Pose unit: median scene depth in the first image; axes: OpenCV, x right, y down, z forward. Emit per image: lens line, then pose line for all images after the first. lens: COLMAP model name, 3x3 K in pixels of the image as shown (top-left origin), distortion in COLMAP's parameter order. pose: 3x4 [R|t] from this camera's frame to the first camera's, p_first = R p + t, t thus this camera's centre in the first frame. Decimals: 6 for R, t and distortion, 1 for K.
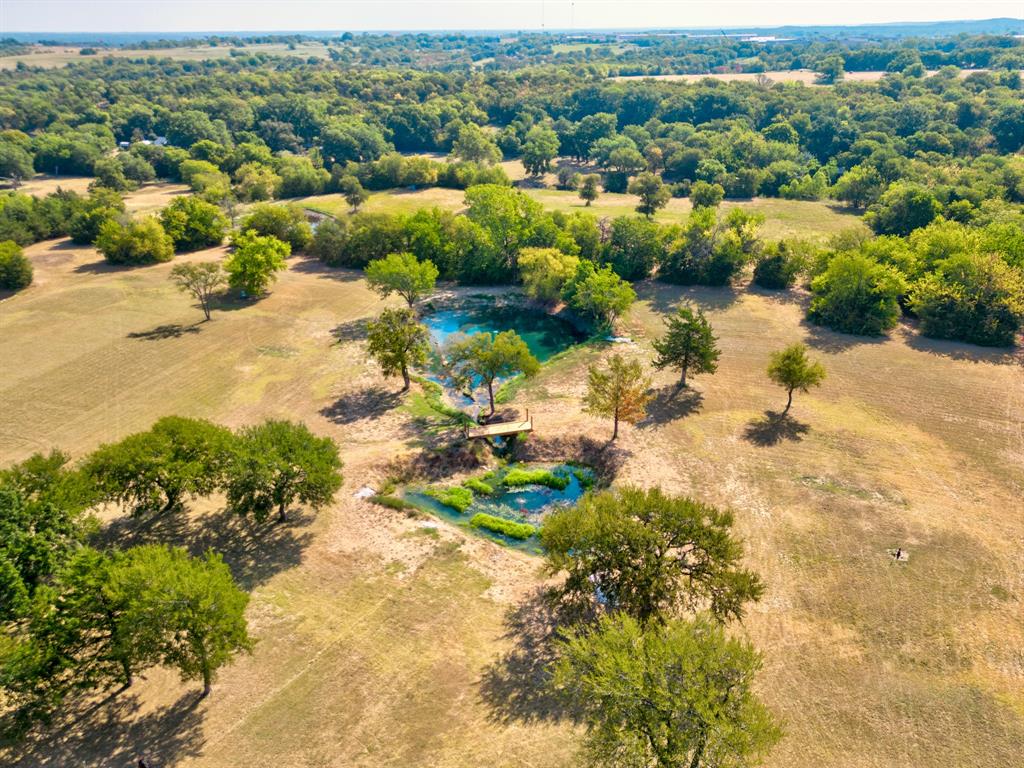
lens RADIAL K [[703.4, 0, 512.9], [0, 703.4, 382.6], [0, 0, 1]] dist [0.000382, -0.002722]
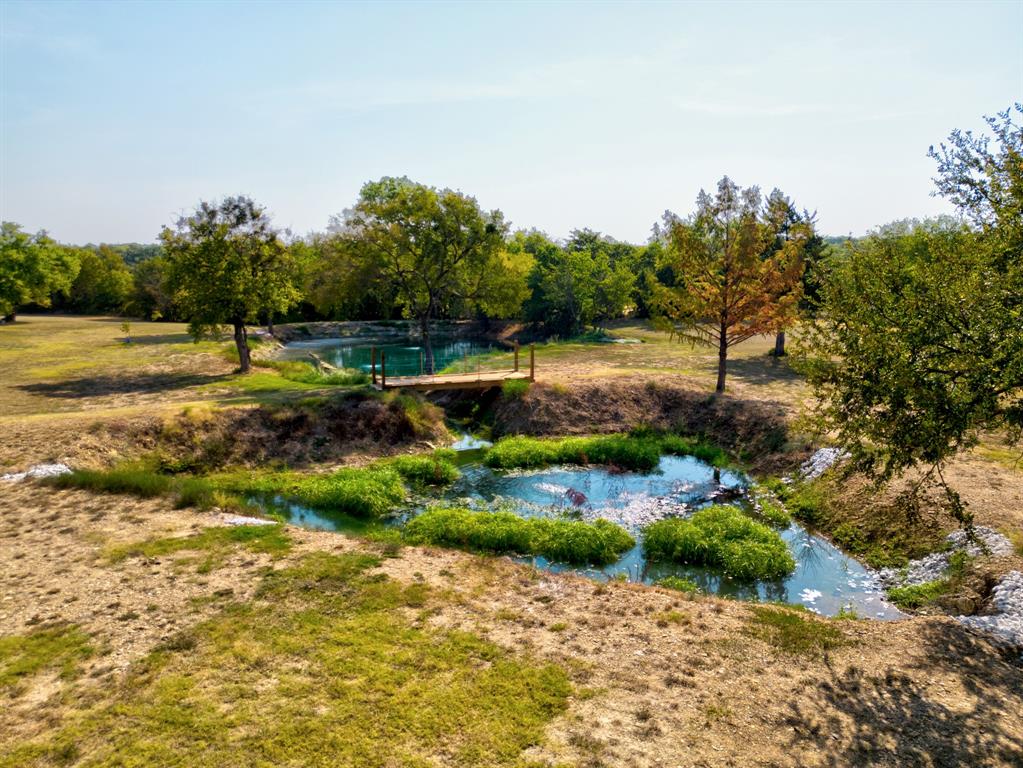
lens RADIAL K [[702.7, 0, 512.7], [0, 702.7, 386.8], [0, 0, 1]] dist [0.000382, -0.002722]
pose [[0.986643, -0.014737, 0.162231, -0.057663], [0.062804, 0.953321, -0.295354, 0.209360], [-0.150305, 0.301598, 0.941513, 0.638212]]
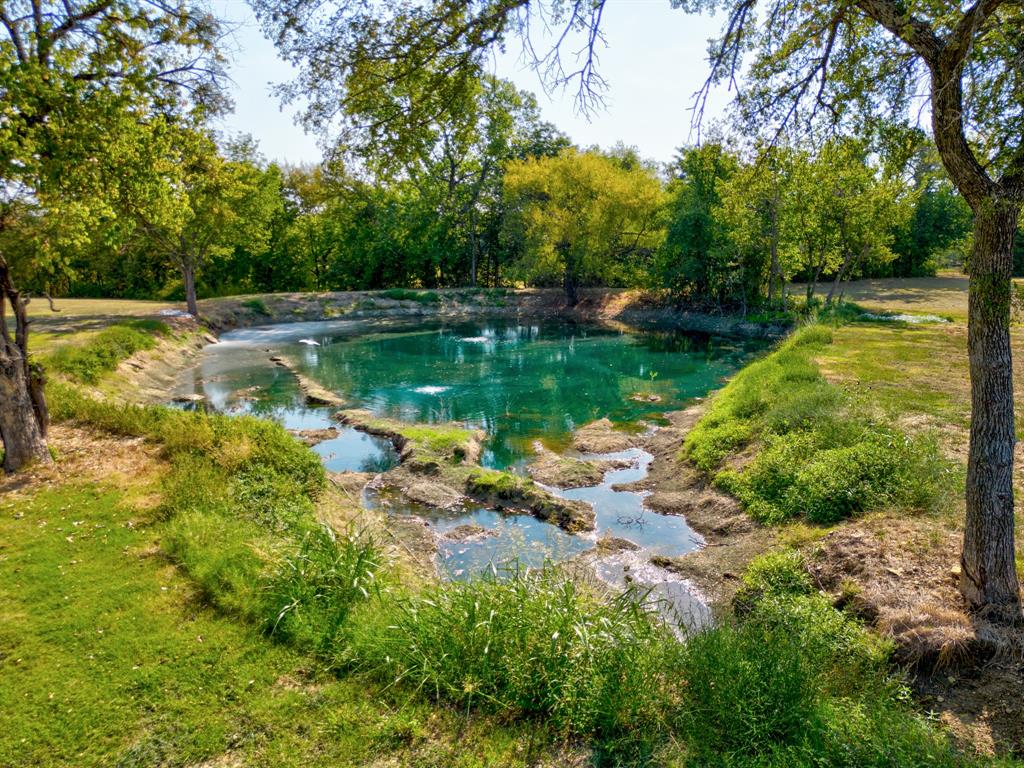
lens RADIAL K [[703.4, 0, 511.3], [0, 703.4, 383.2], [0, 0, 1]] dist [0.000382, -0.002722]
pose [[0.974932, -0.038376, 0.219168, -0.085490], [0.097854, 0.958593, -0.267438, 0.129668], [-0.199830, 0.282181, 0.938319, 0.839310]]
